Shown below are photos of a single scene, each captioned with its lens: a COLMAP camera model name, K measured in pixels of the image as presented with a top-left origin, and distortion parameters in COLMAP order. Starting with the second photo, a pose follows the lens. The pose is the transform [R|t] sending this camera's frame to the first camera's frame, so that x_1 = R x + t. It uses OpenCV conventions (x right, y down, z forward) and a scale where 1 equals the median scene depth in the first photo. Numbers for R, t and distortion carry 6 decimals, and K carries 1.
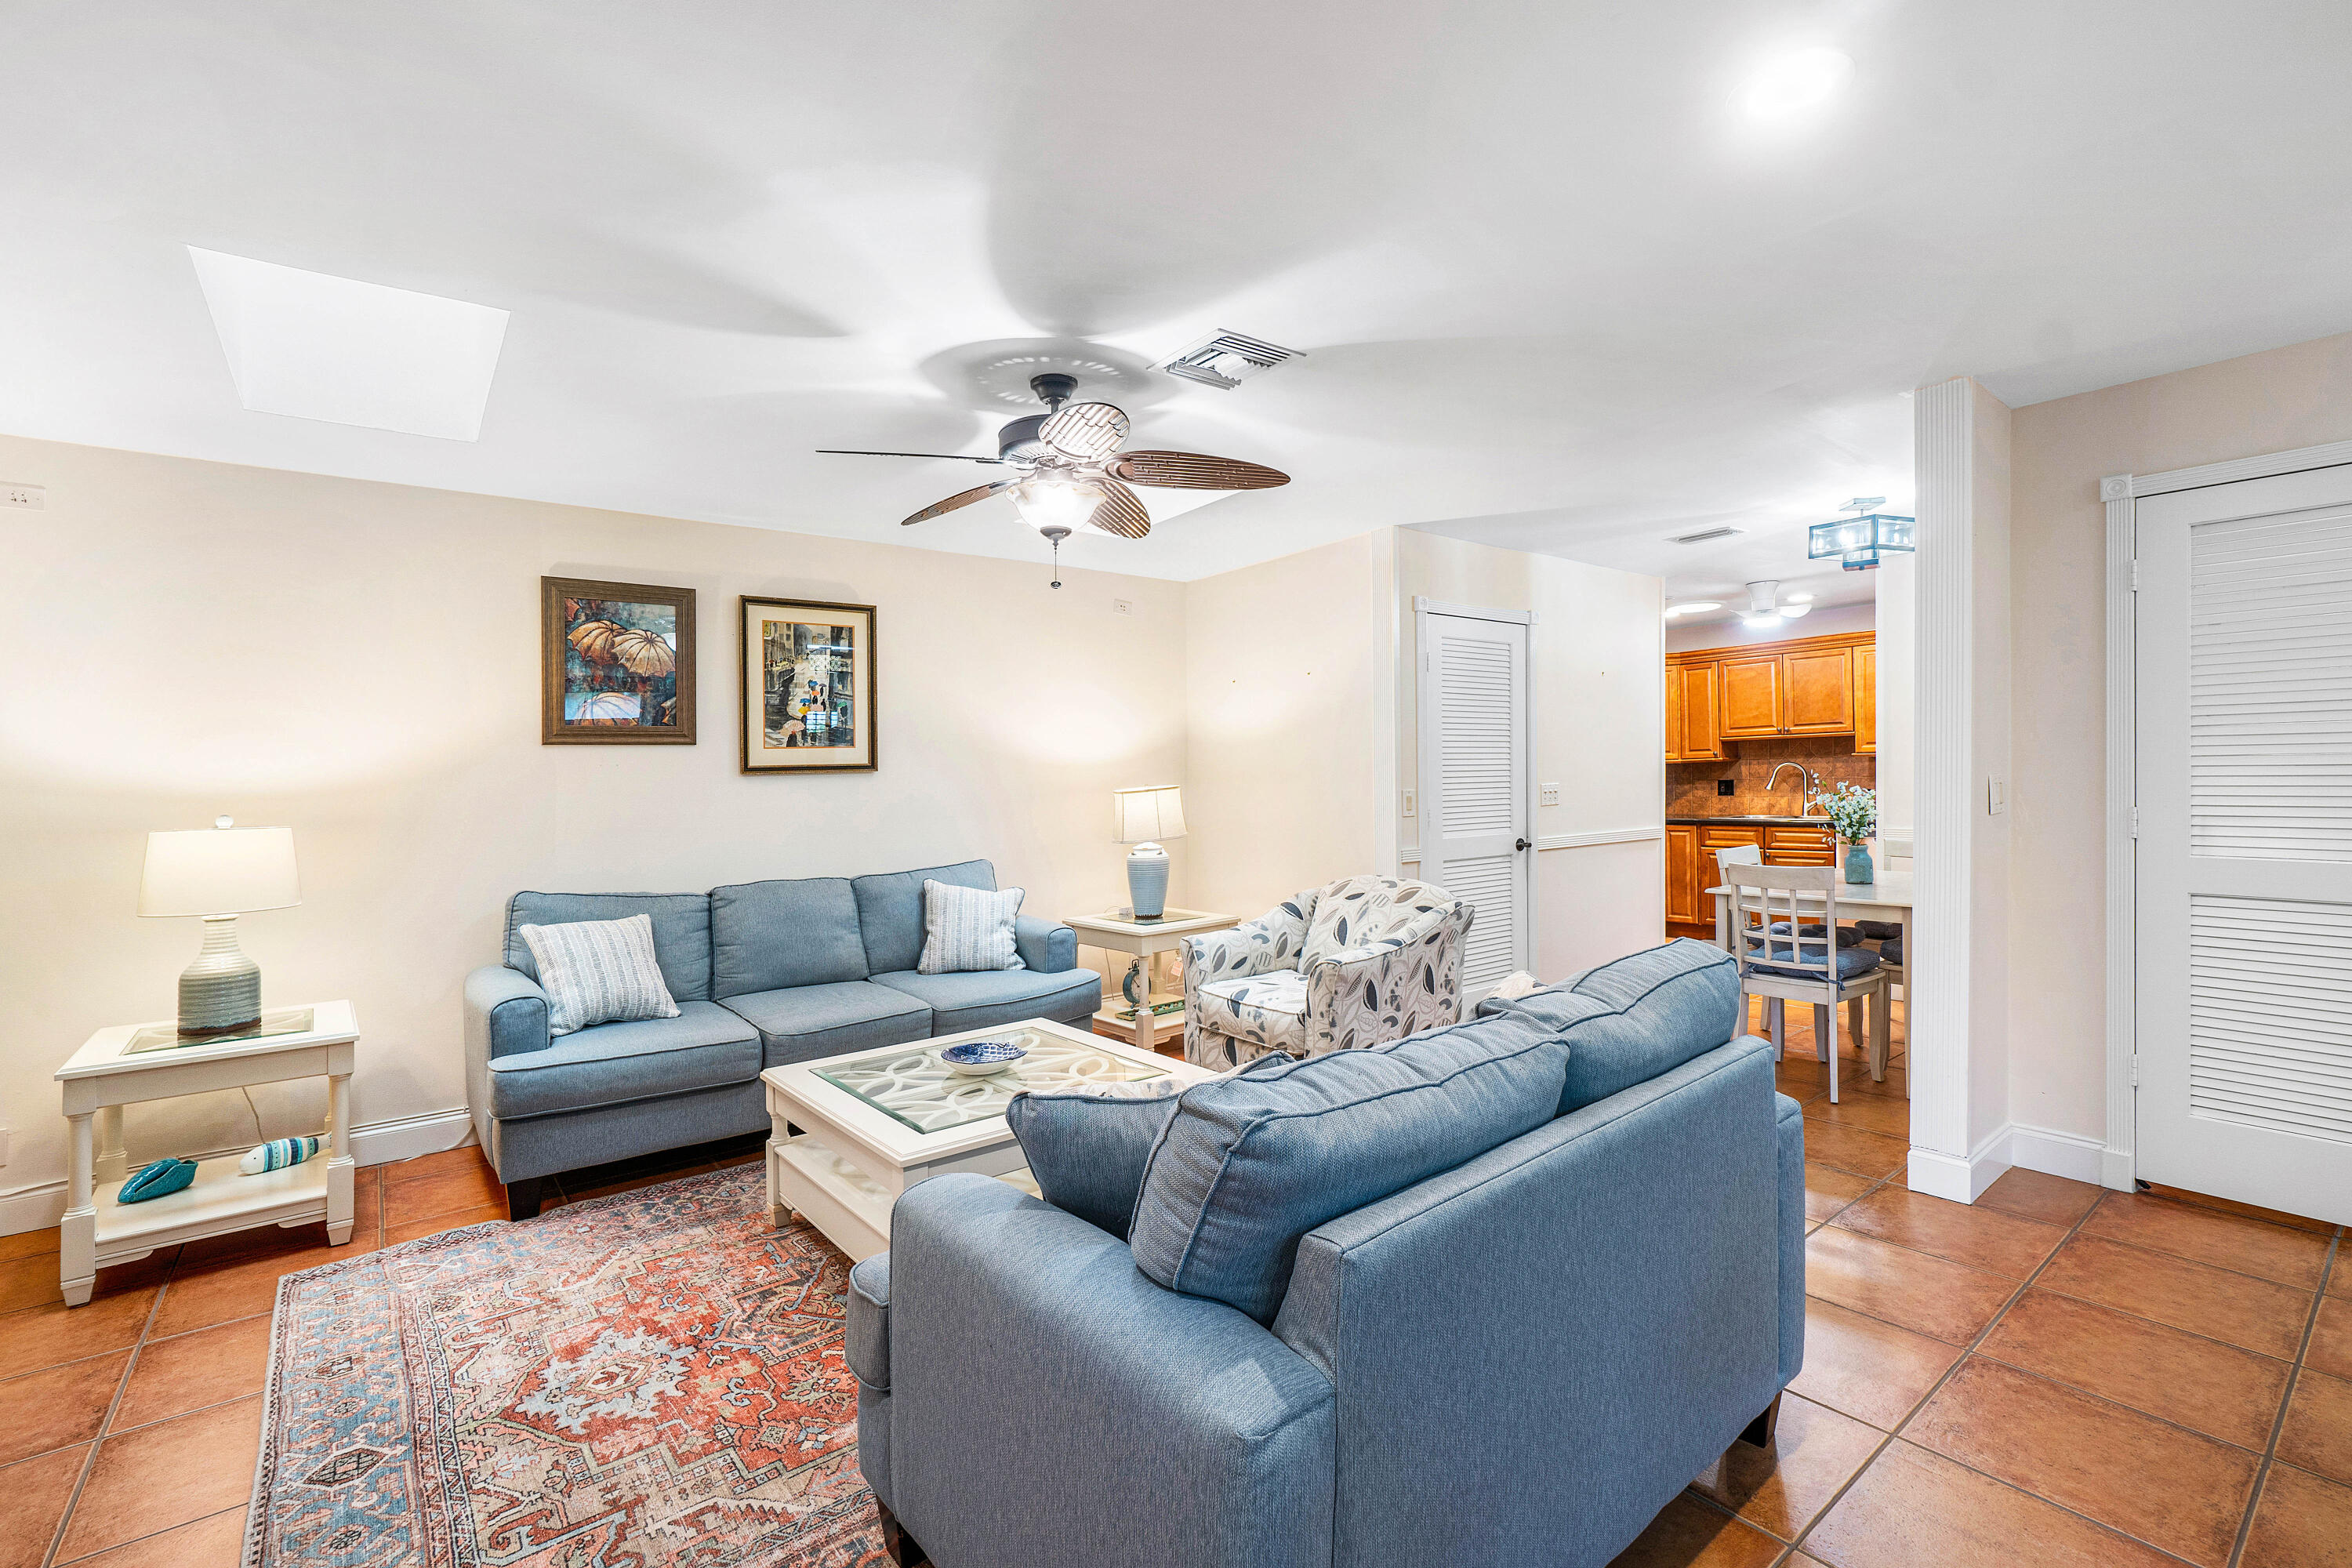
lens RADIAL K [[1018.8, 0, 1184.7], [0, 1018.8, 793.7], [0, 0, 1]] dist [-0.001087, 0.001199]
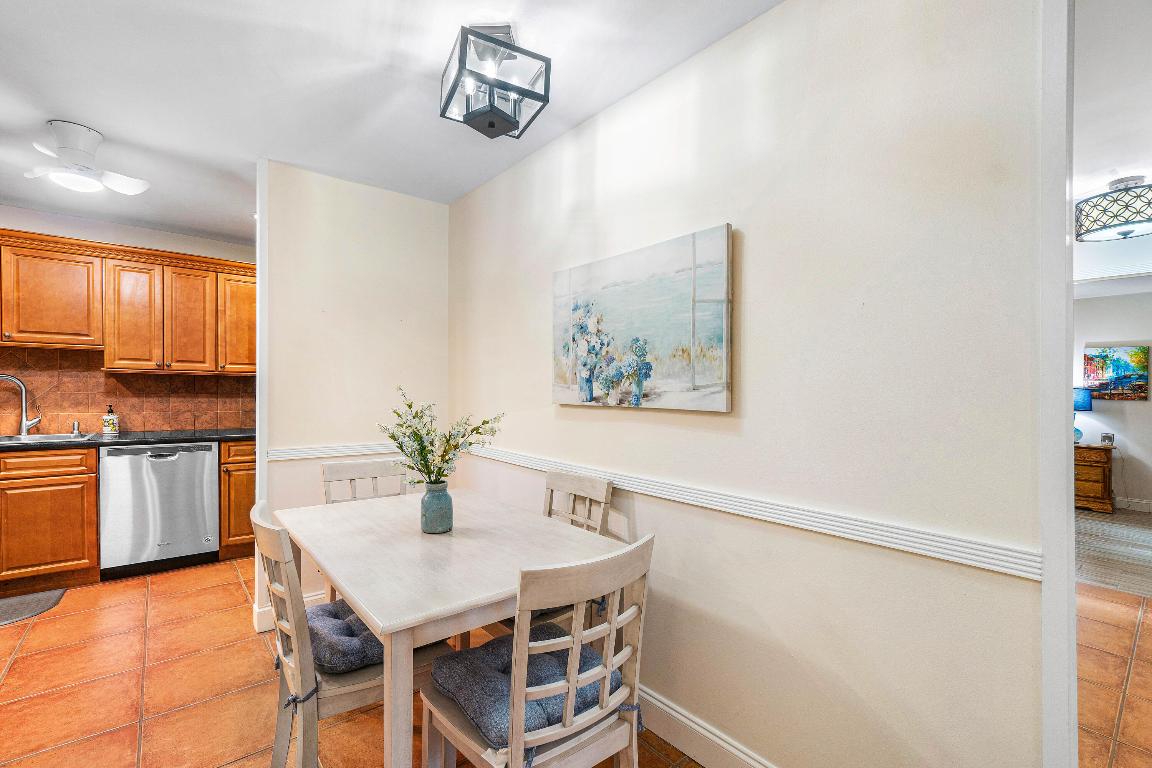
lens RADIAL K [[495.0, 0, 572.3], [0, 495.0, 401.0], [0, 0, 1]] dist [0.000884, 0.000811]
pose [[-0.036931, -0.001749, 0.999316, 0.161644], [0.003907, 0.999991, 0.001895, -0.007296], [-0.999310, 0.003974, -0.036924, 0.542886]]
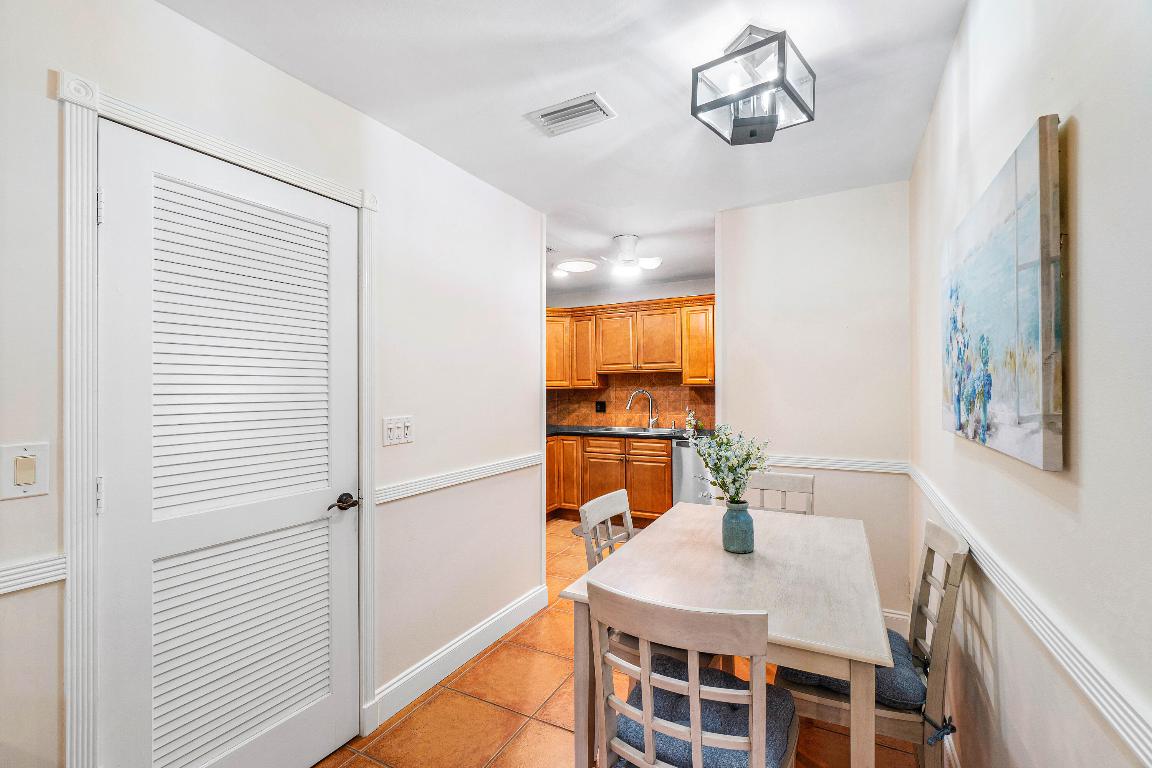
lens RADIAL K [[509.1, 0, 579.4], [0, 509.1, 385.8], [0, 0, 1]] dist [-0.000632, 0.000173]
pose [[0.905889, 0.017177, 0.423167, 0.225417], [-0.006251, 0.999611, -0.027194, -0.017090], [-0.423469, 0.021990, 0.905644, 0.409103]]
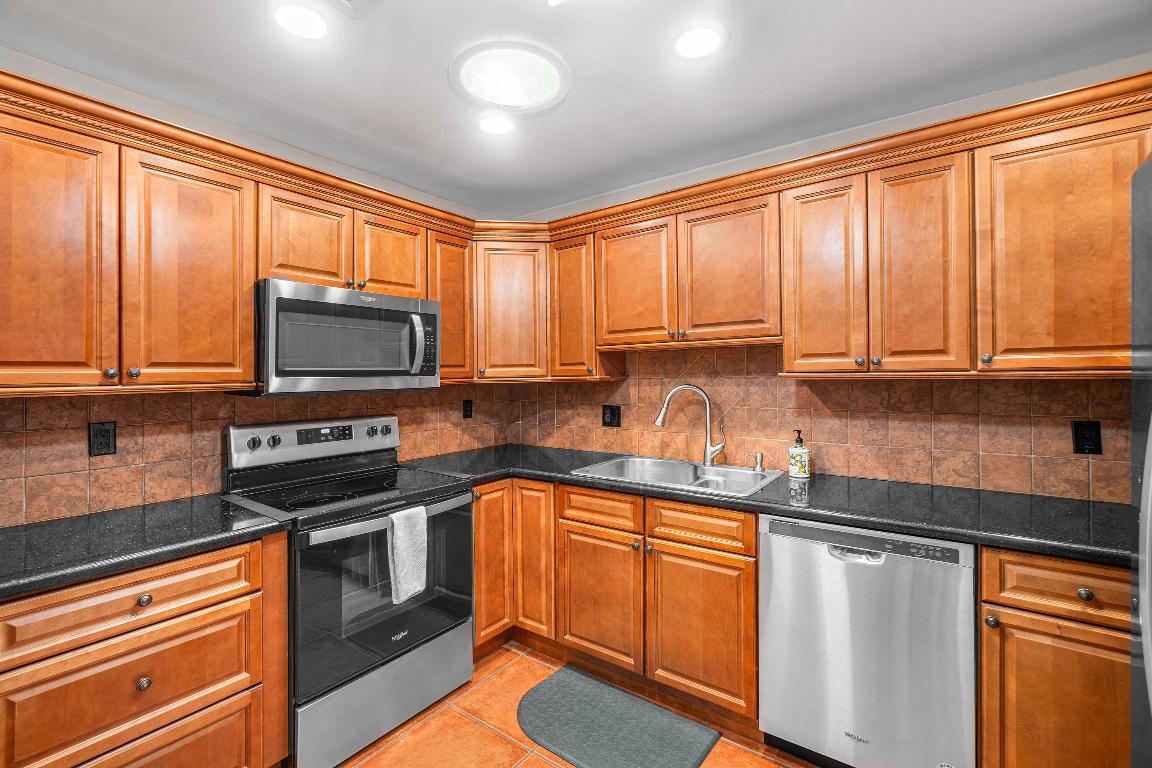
lens RADIAL K [[502.5, 0, 578.7], [0, 502.5, 374.4], [0, 0, 1]] dist [-0.000683, -0.000460]
pose [[0.958802, 0.014418, 0.283708, 0.439682], [-0.008281, 0.999705, -0.022818, -0.029419], [-0.283953, 0.019529, 0.958639, 0.716548]]
